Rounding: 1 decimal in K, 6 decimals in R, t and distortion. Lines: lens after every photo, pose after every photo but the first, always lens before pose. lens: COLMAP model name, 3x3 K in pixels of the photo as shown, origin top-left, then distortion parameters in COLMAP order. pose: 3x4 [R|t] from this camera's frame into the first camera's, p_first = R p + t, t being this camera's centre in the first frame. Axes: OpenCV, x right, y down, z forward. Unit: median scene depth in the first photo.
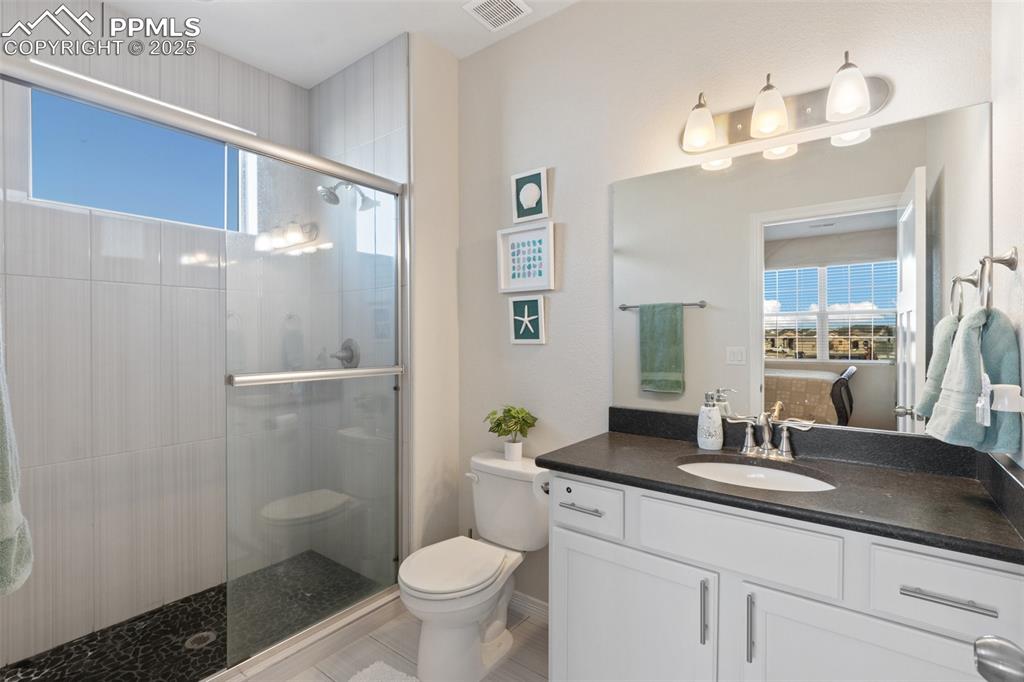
lens RADIAL K [[468.5, 0, 512.0], [0, 468.5, 341.0], [0, 0, 1]] dist [0.000228, -0.000041]
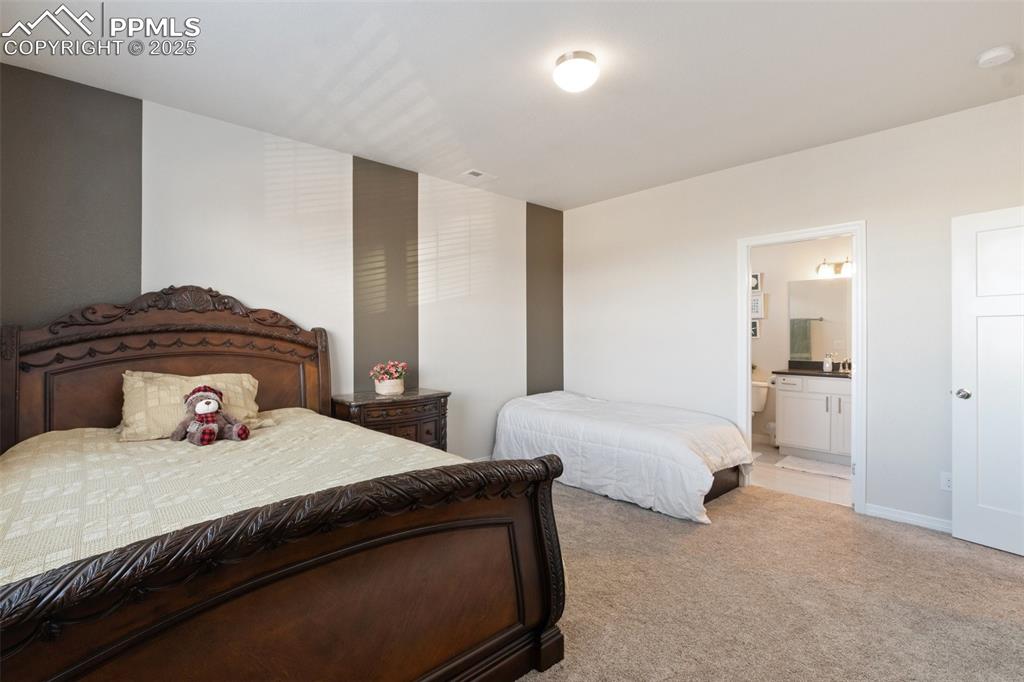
lens RADIAL K [[486.0, 0, 506.9], [0, 486.0, 332.4], [0, 0, 1]] dist [0.000238, 0.000009]
pose [[0.985737, 0.003933, -0.168248, -1.007474], [-0.005828, 0.999925, -0.010768, 0.012722], [0.168193, 0.011595, 0.985686, -2.255770]]
